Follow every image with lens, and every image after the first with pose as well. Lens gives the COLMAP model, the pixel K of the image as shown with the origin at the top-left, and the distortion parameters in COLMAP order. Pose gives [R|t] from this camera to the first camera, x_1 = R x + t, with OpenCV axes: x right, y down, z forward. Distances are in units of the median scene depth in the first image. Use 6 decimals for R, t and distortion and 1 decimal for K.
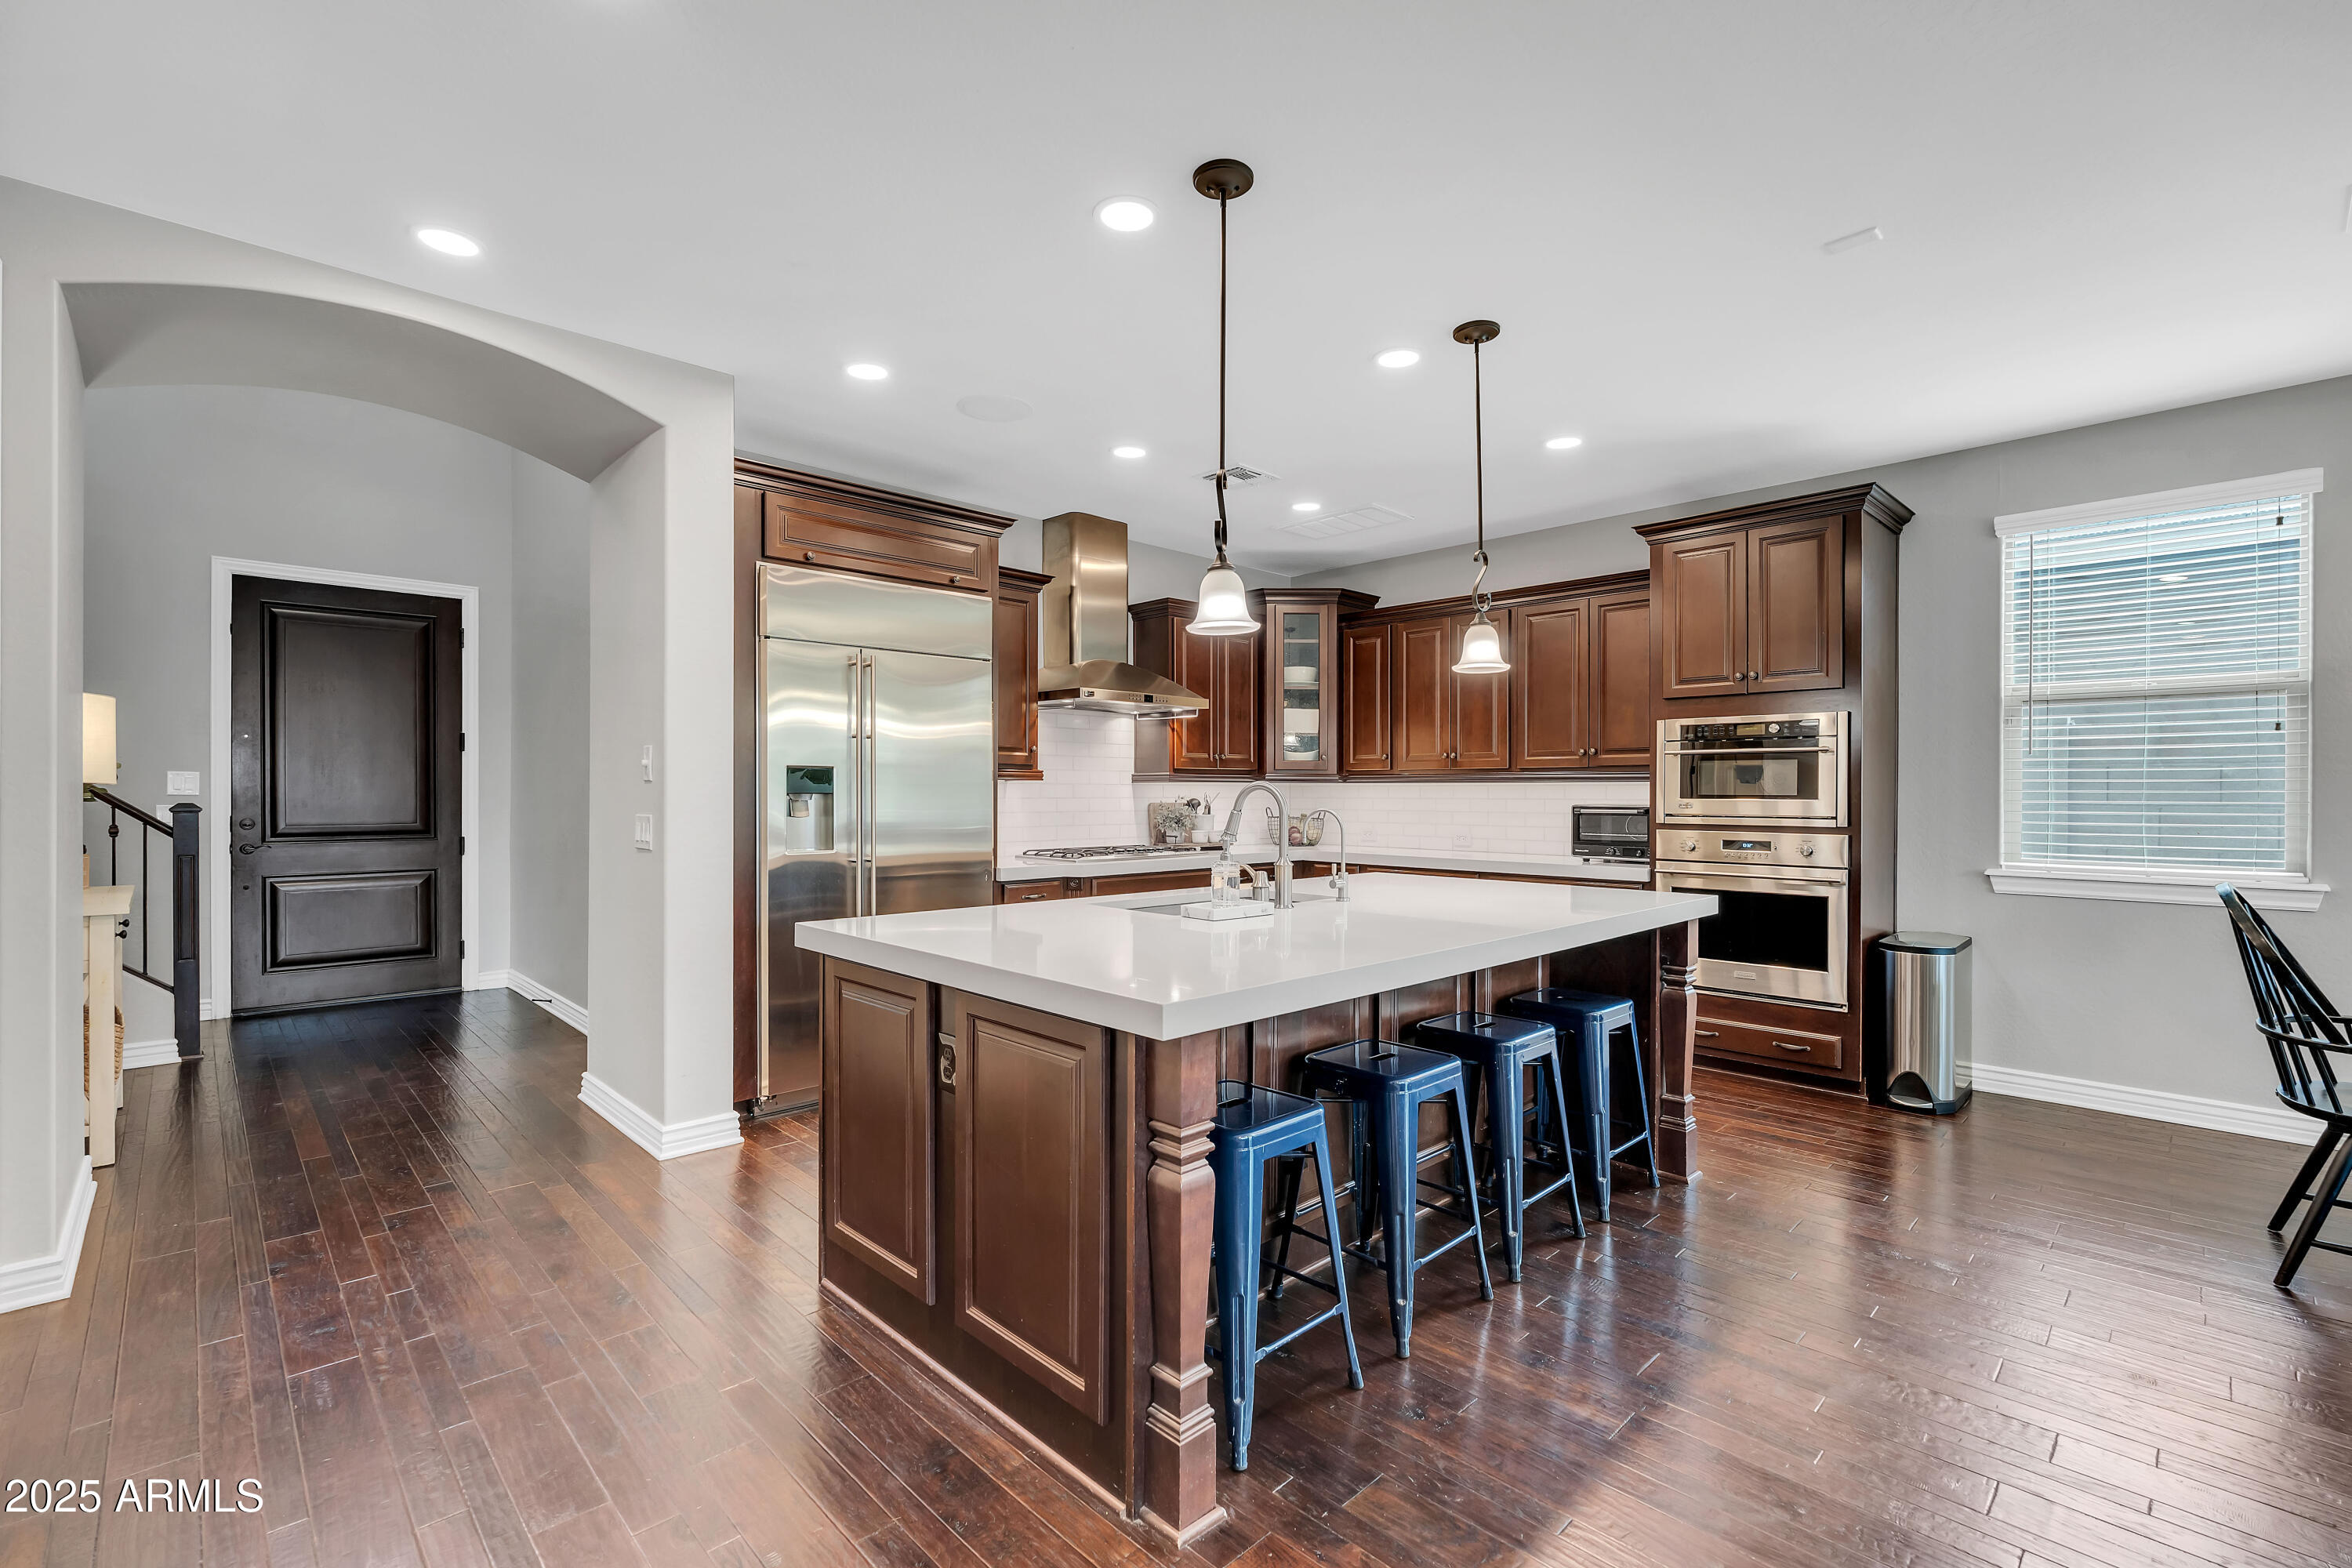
lens RADIAL K [[1018.8, 0, 1175.5], [0, 1018.8, 795.7], [0, 0, 1]] dist [-0.011330, 0.001015]
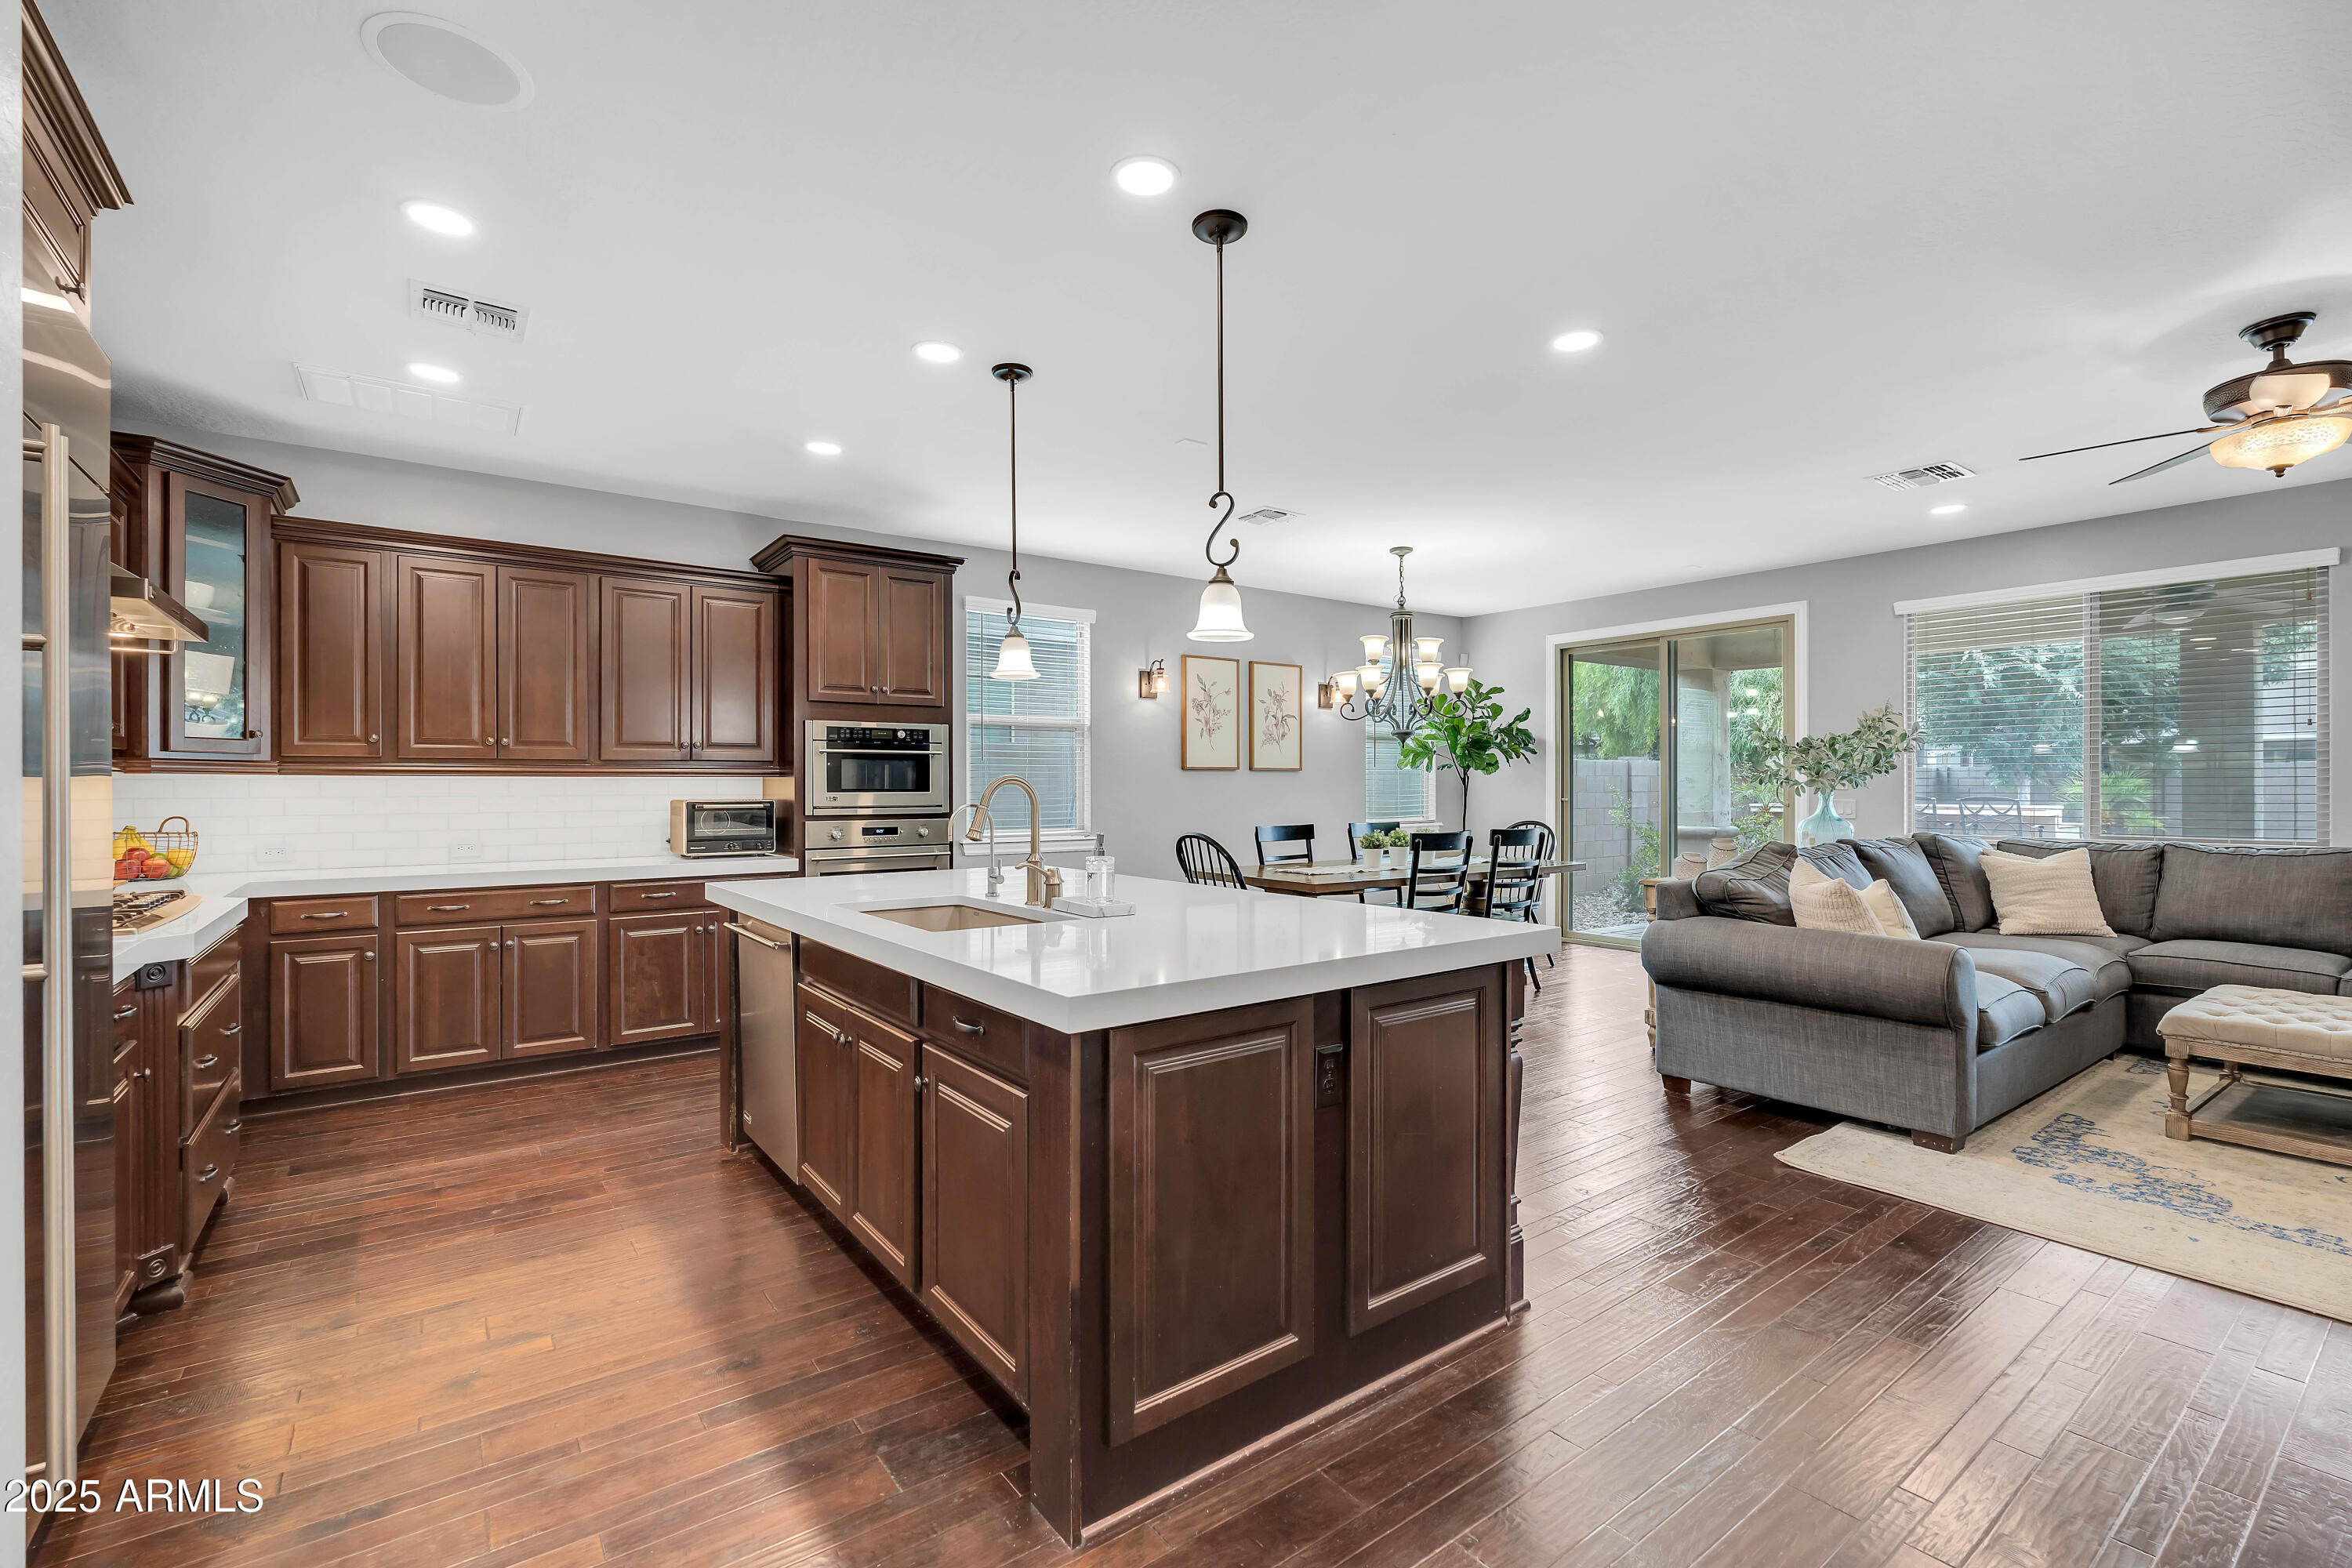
lens RADIAL K [[1018.8, 0, 1171.4], [0, 1018.8, 784.4], [0, 0, 1]] dist [-0.011330, 0.001015]
pose [[0.140935, 0.001240, 0.990018, -0.561965], [0.006380, 0.999977, -0.002160, -0.001459], [-0.989998, 0.006621, 0.140924, 0.484184]]
